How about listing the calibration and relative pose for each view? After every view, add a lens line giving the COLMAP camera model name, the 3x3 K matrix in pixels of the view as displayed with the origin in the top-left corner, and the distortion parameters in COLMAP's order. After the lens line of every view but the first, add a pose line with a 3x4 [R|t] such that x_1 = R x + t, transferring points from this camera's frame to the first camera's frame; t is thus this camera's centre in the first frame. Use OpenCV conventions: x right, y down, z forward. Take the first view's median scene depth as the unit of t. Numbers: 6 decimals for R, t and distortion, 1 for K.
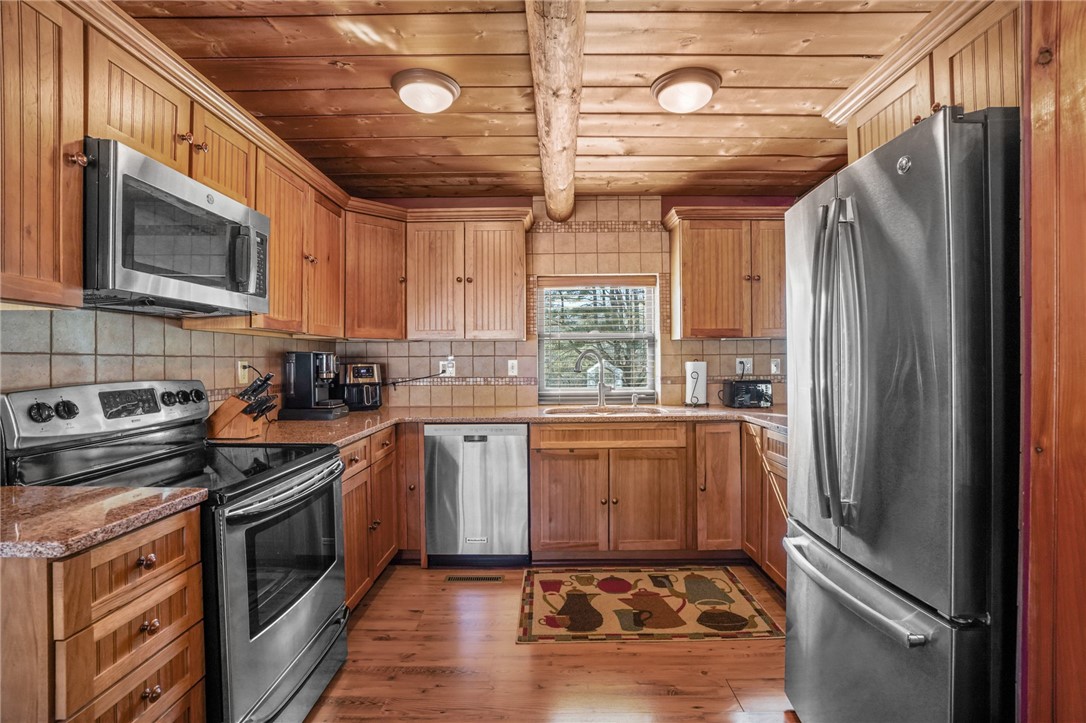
lens RADIAL K [[499.7, 0, 549.8], [0, 499.7, 363.7], [0, 0, 1]] dist [-0.049398, 0.007173]
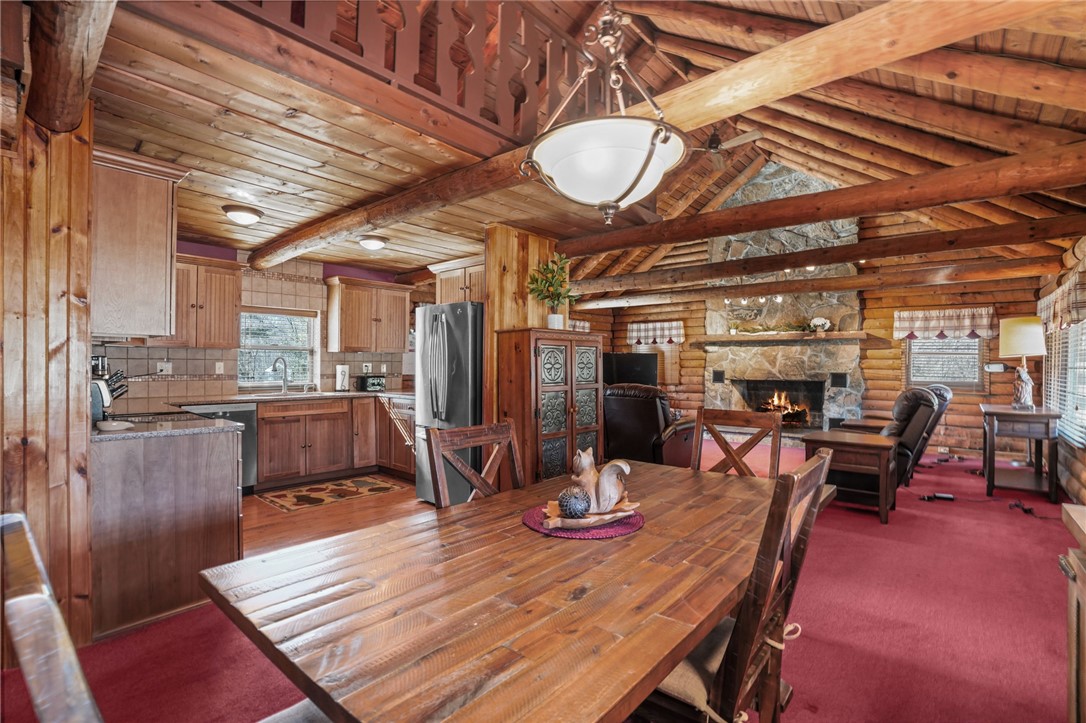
lens RADIAL K [[499.7, 0, 549.6], [0, 499.7, 367.0], [0, 0, 1]] dist [-0.049398, 0.007173]
pose [[0.636114, 0.007288, 0.771561, -0.662405], [-0.007166, 0.999968, -0.003537, 0.003837], [-0.771562, -0.003279, 0.636146, -0.730367]]
